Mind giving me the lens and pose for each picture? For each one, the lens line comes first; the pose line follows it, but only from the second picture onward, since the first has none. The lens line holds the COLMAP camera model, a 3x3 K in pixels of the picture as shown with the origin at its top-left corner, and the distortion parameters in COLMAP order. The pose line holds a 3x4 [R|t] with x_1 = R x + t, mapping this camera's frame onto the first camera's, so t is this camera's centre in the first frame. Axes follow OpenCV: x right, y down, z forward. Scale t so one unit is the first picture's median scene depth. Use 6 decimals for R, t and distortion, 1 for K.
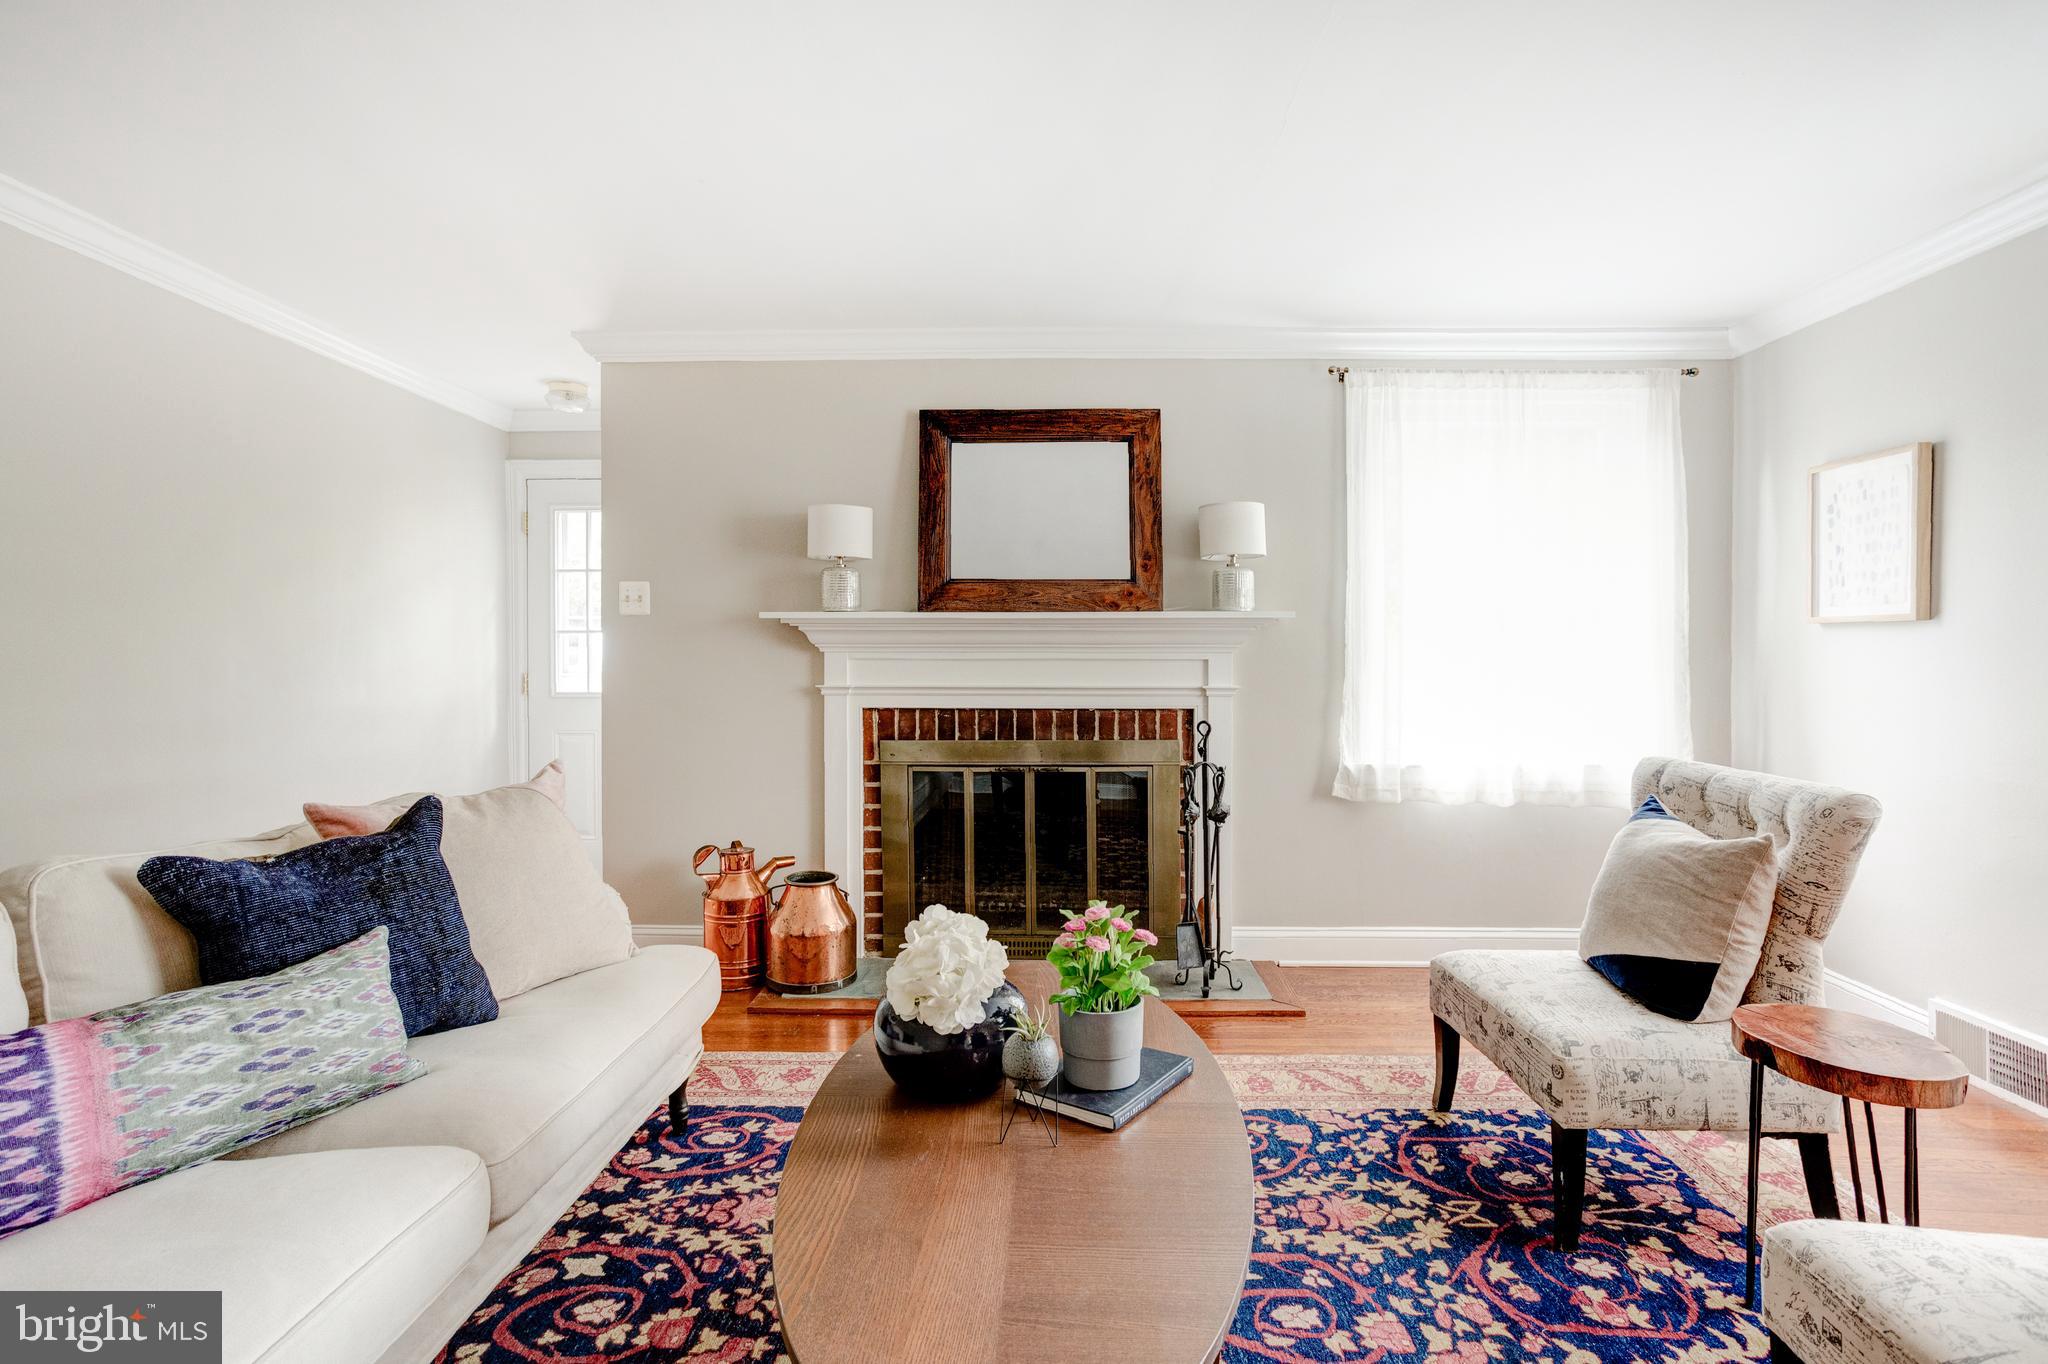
lens RADIAL K [[984.7, 0, 1019.4], [0, 984.7, 664.9], [0, 0, 1]] dist [-0.031143, 0.037822]
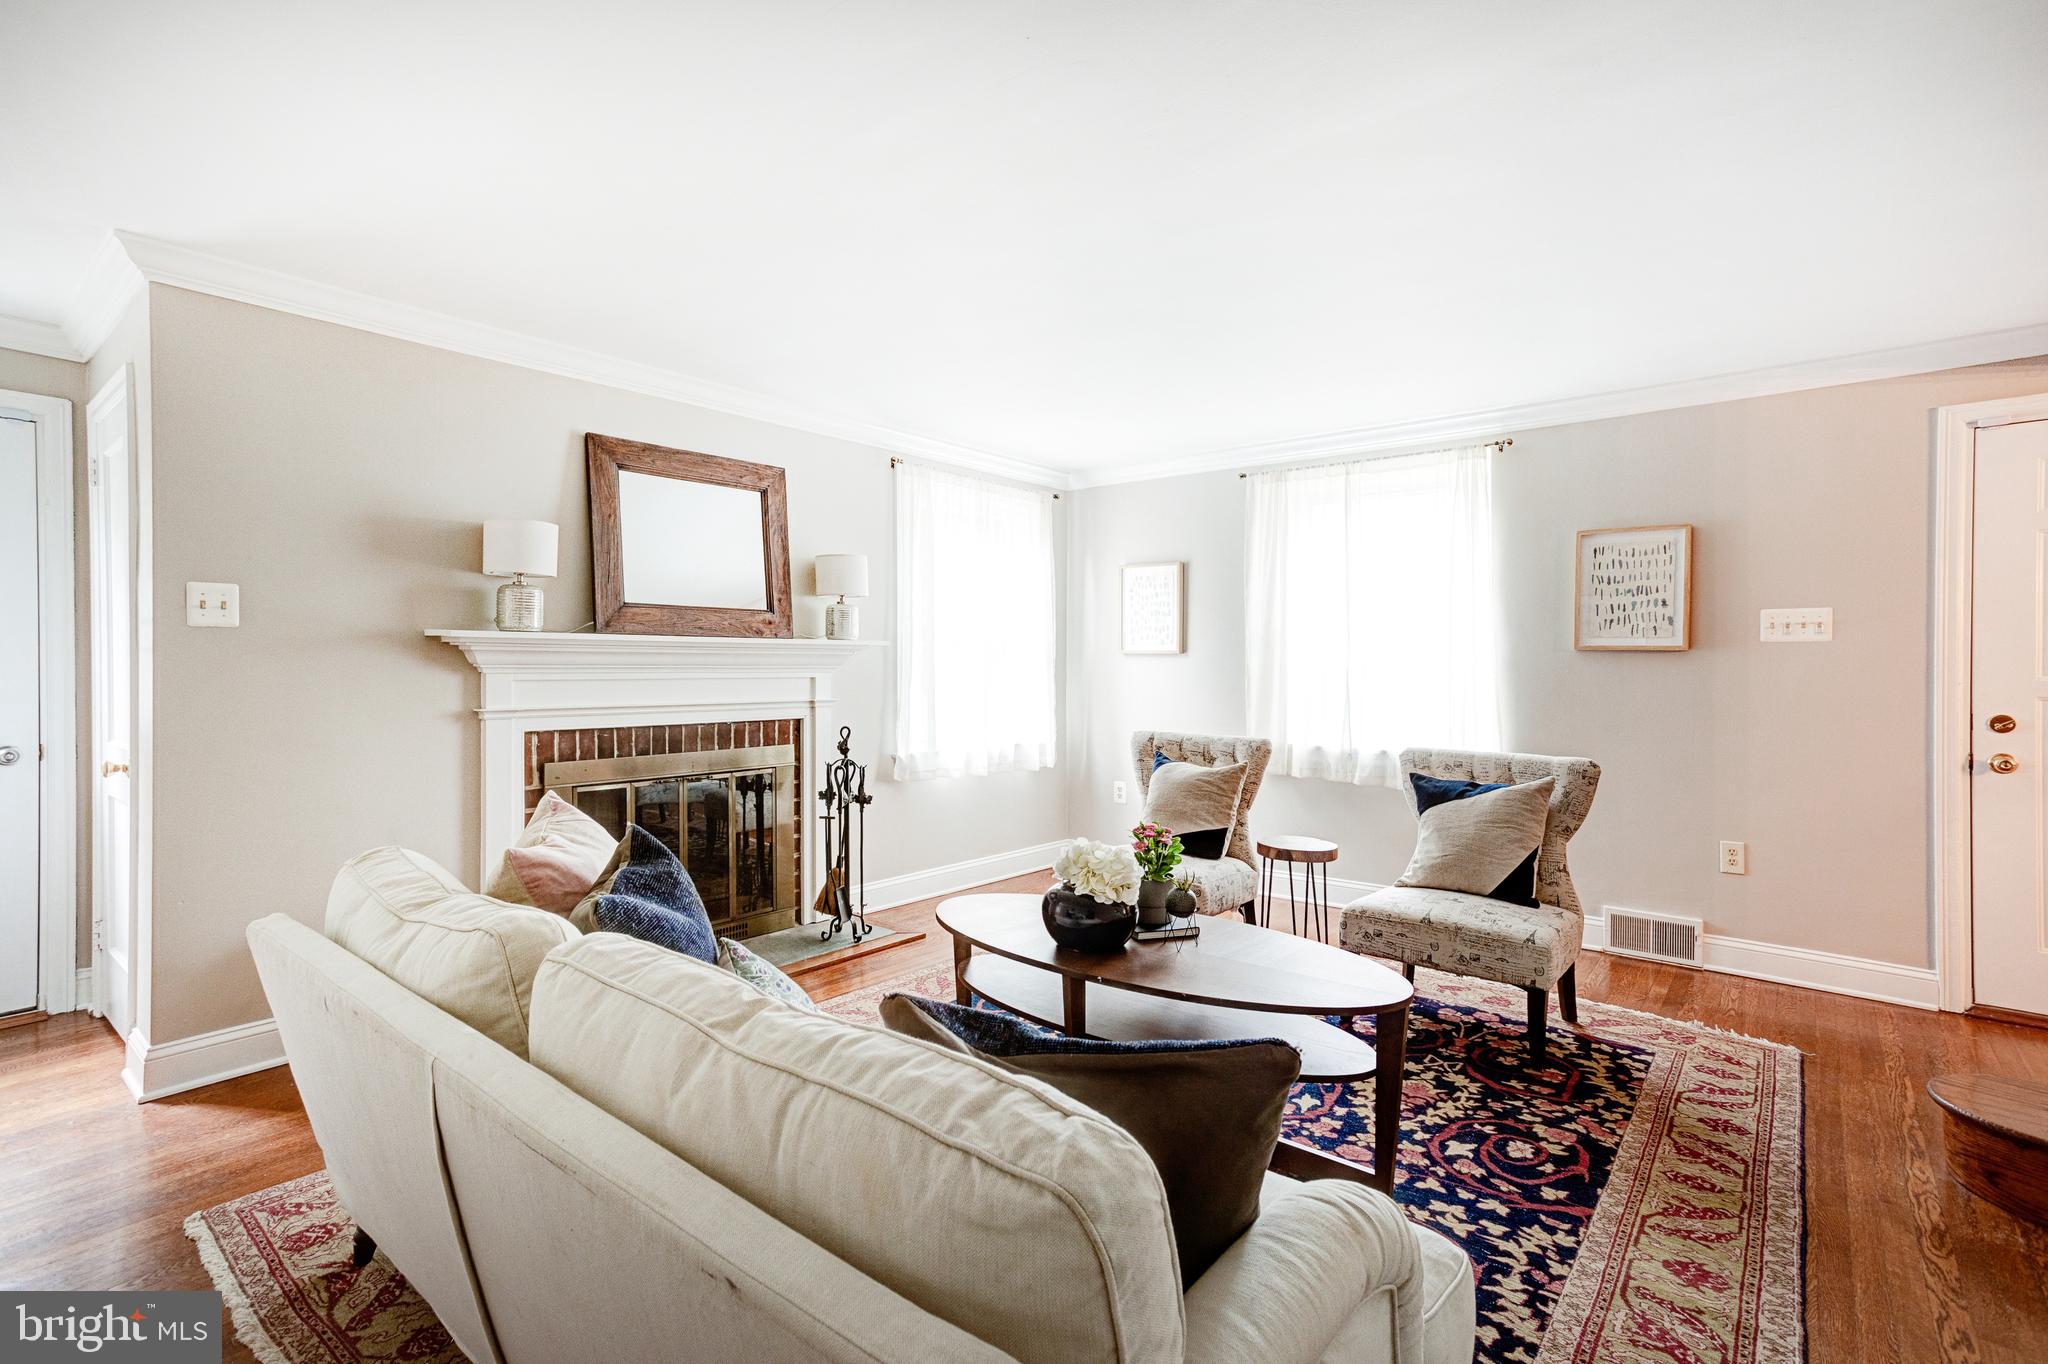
lens RADIAL K [[951.6, 0, 1027.9], [0, 951.6, 674.7], [0, 0, 1]] dist [-0.030231, 0.039055]
pose [[0.637123, -0.007249, 0.770728, -0.561691], [0.008583, 0.999960, 0.002309, -0.009614], [-0.770714, 0.005144, 0.637160, 0.036455]]
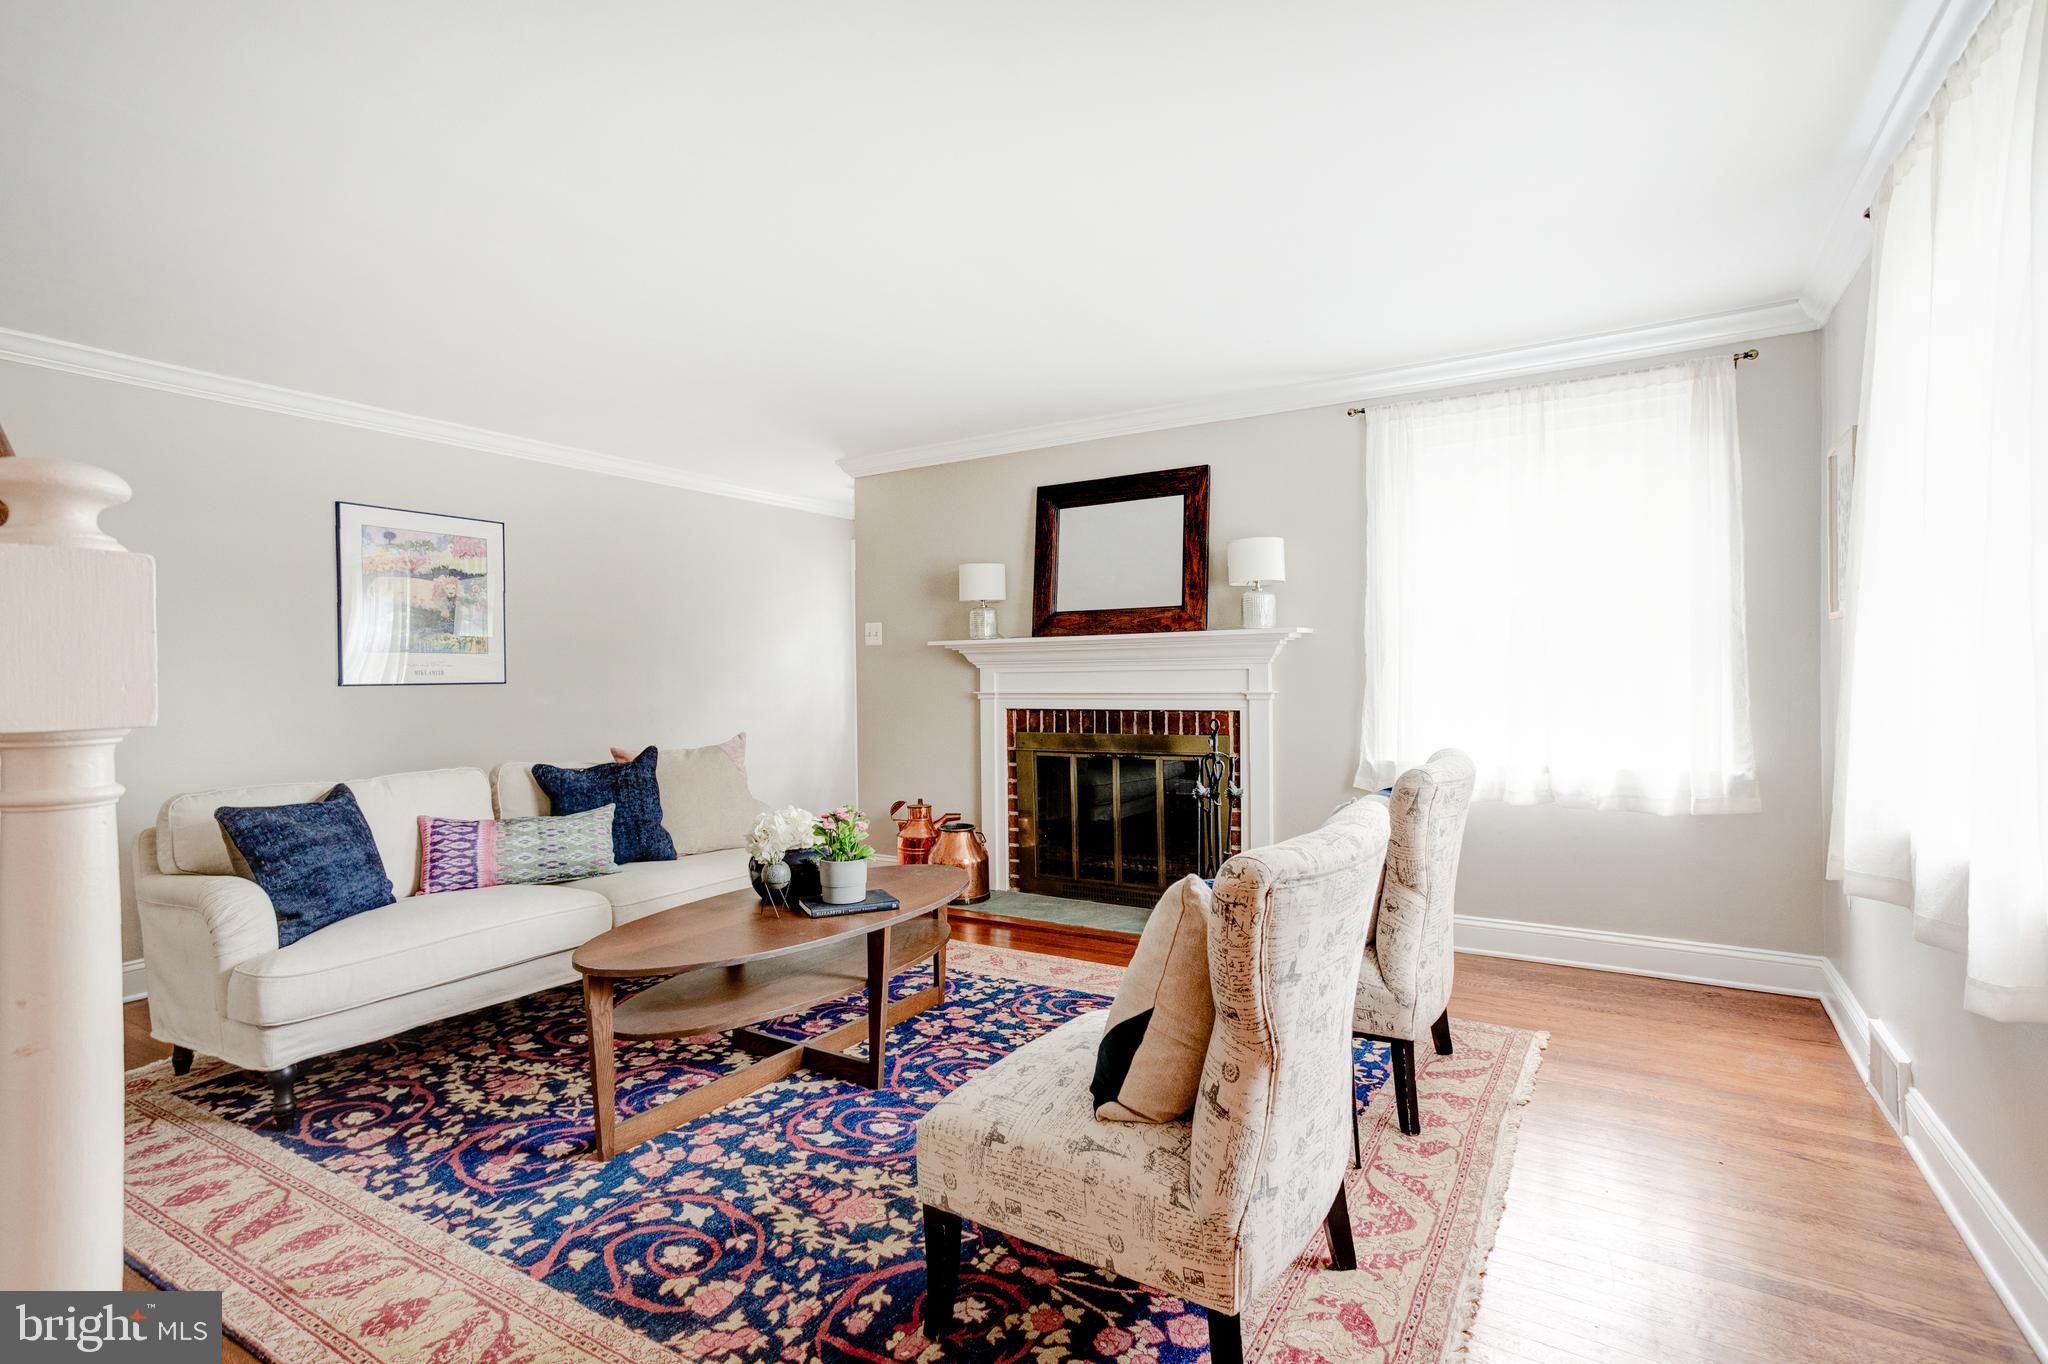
lens RADIAL K [[984.7, 0, 1019.4], [0, 984.7, 664.9], [0, 0, 1]] dist [-0.031143, 0.037822]
pose [[0.855397, -0.019565, -0.517604, 0.577836], [0.010491, 0.999736, -0.020451, 0.011340], [0.517867, 0.012063, 0.855376, -0.169794]]
